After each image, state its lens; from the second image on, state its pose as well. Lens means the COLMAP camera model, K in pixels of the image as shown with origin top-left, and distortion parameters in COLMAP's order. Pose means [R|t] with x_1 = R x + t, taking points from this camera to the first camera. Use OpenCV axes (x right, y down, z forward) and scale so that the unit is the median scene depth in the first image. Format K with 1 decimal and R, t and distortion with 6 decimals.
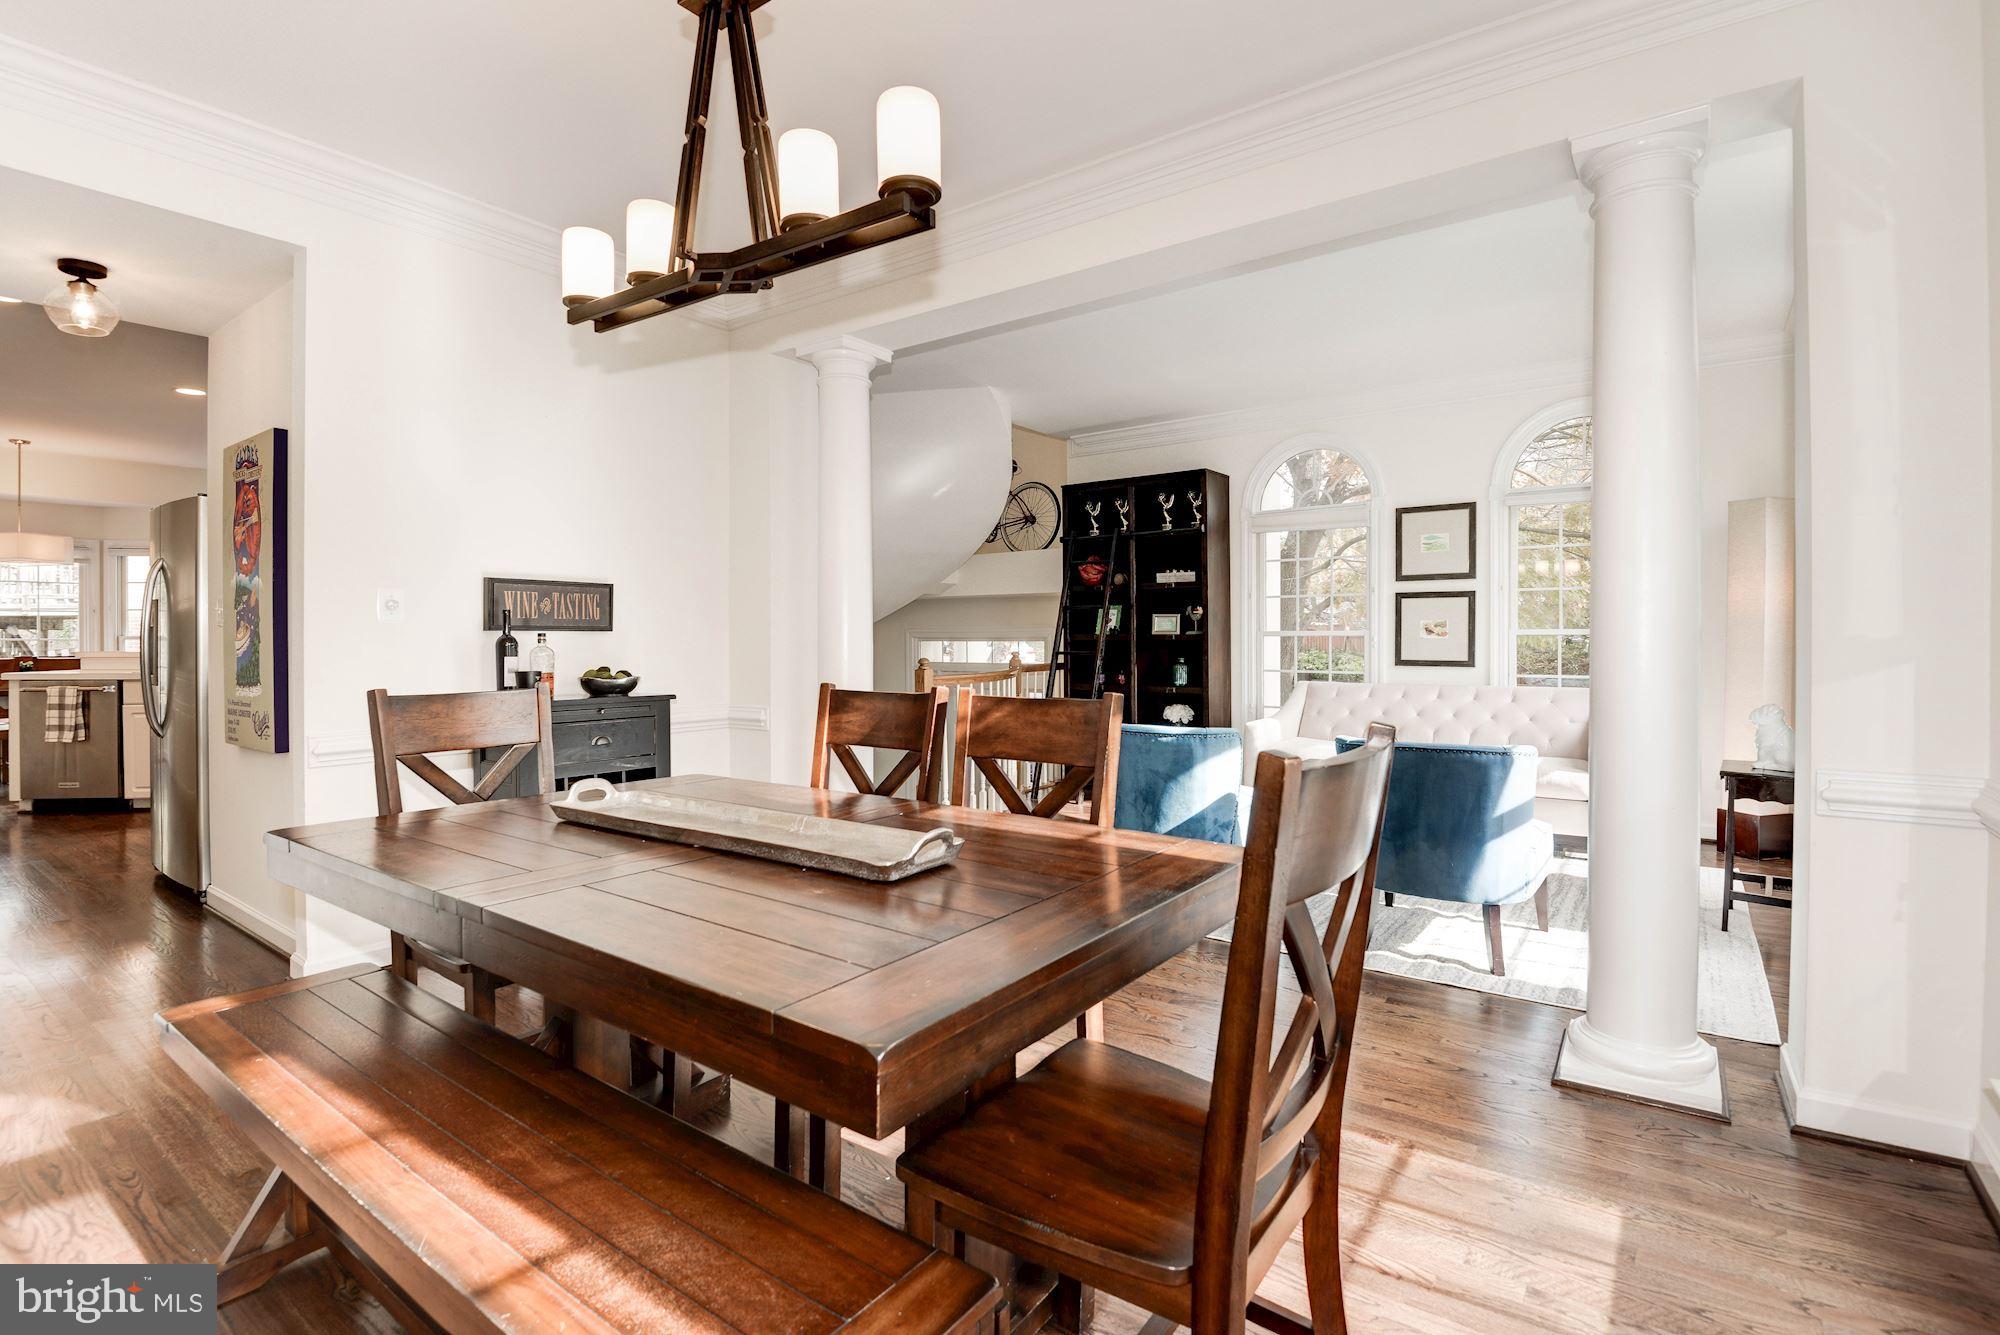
lens RADIAL K [[937.4, 0, 1005.0], [0, 937.4, 649.6], [0, 0, 1]] dist [-0.004101, -0.000348]
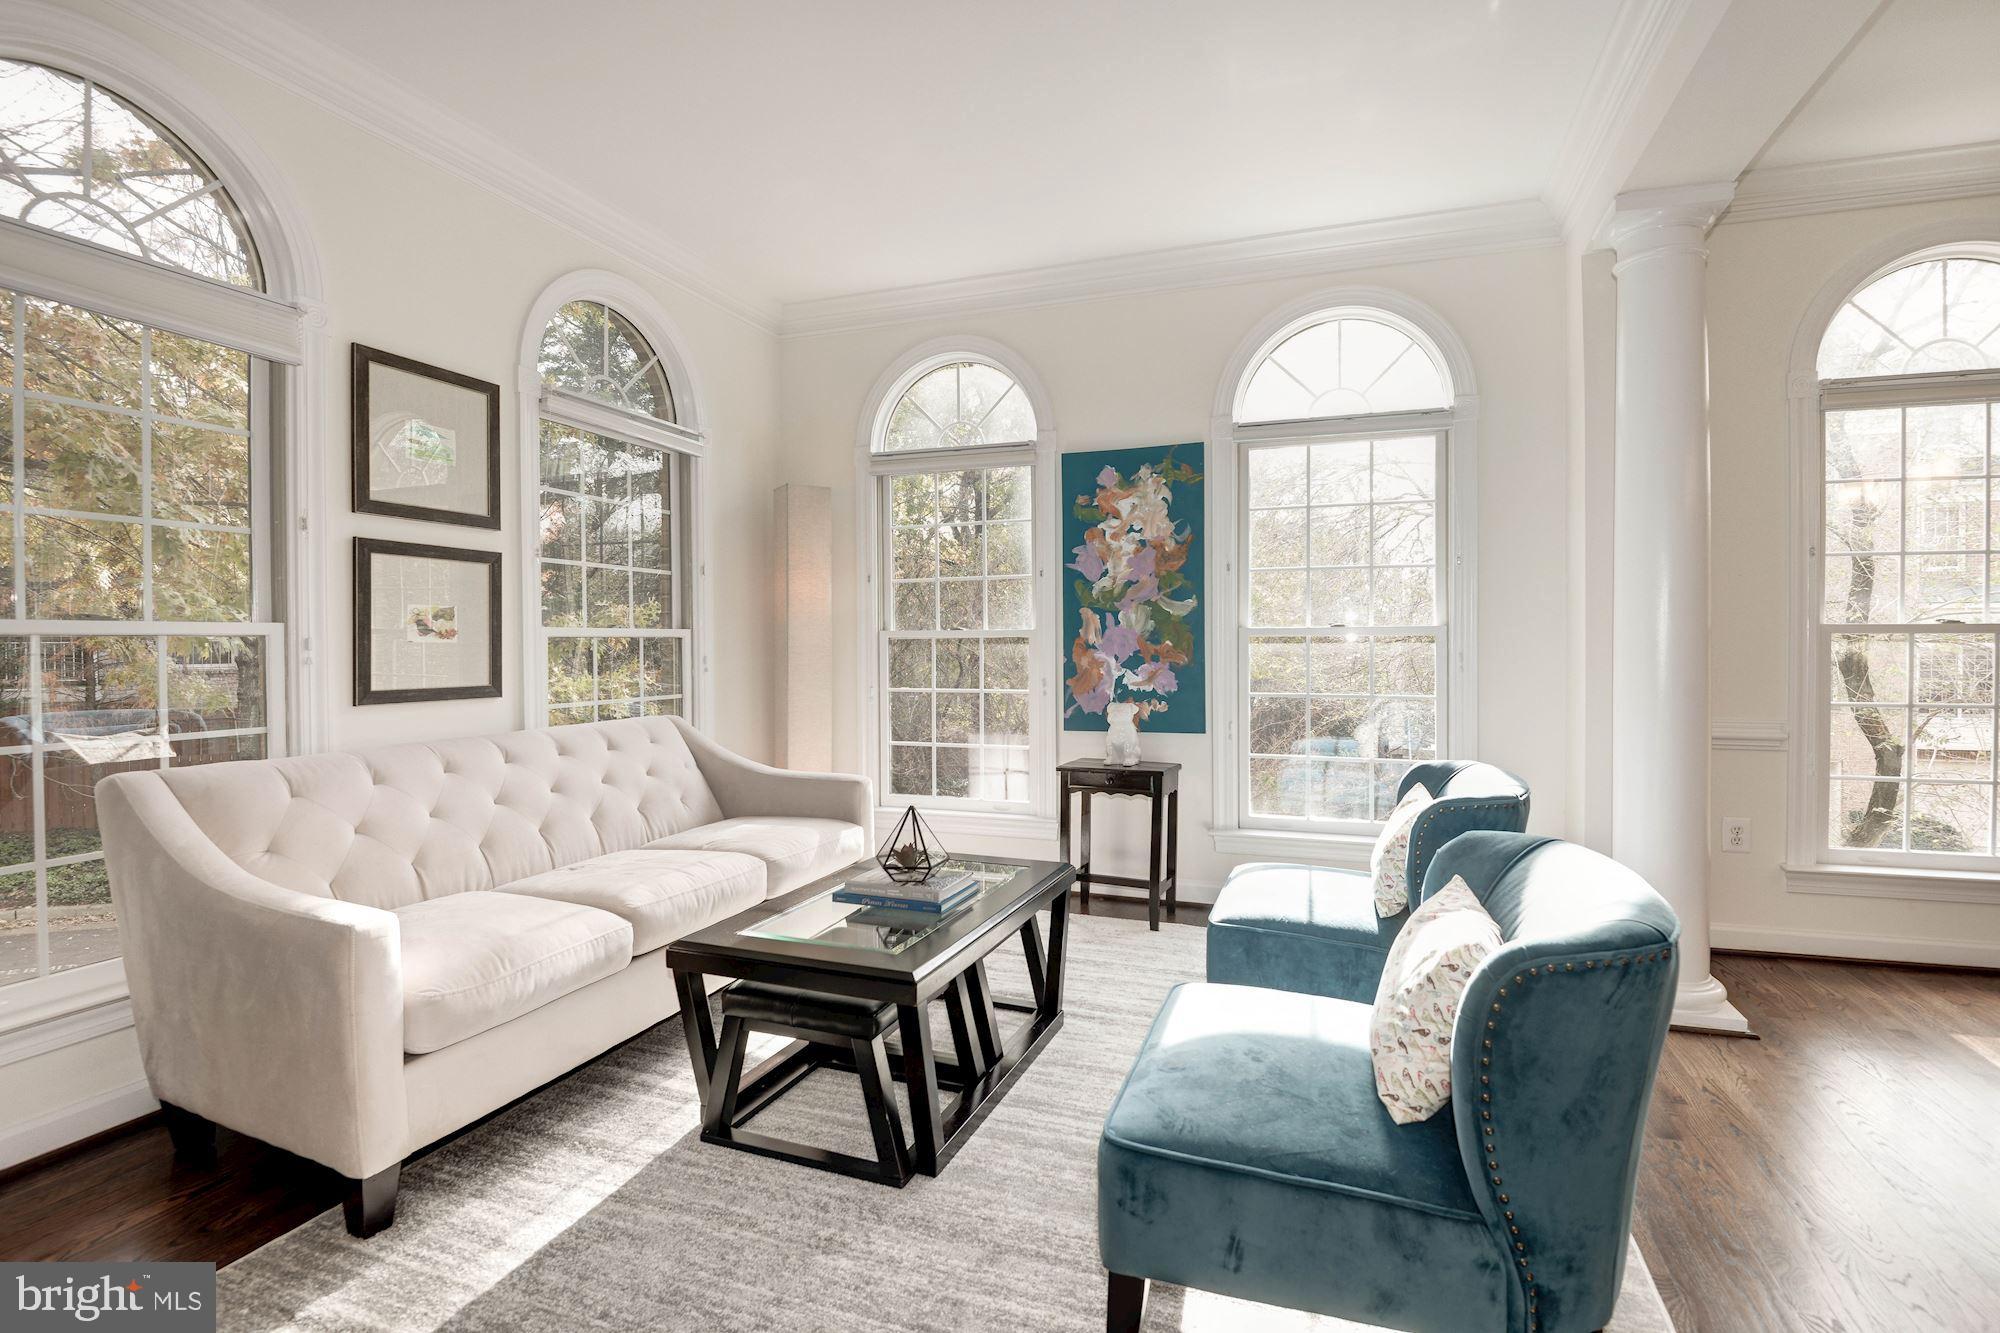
lens RADIAL K [[937.4, 0, 1009.7], [0, 937.4, 654.1], [0, 0, 1]] dist [-0.004101, -0.000348]
pose [[-0.282052, -0.008350, 0.959363, -0.089202], [0.018038, 0.999739, 0.014004, -0.007435], [-0.959230, 0.021255, -0.281828, 0.866281]]
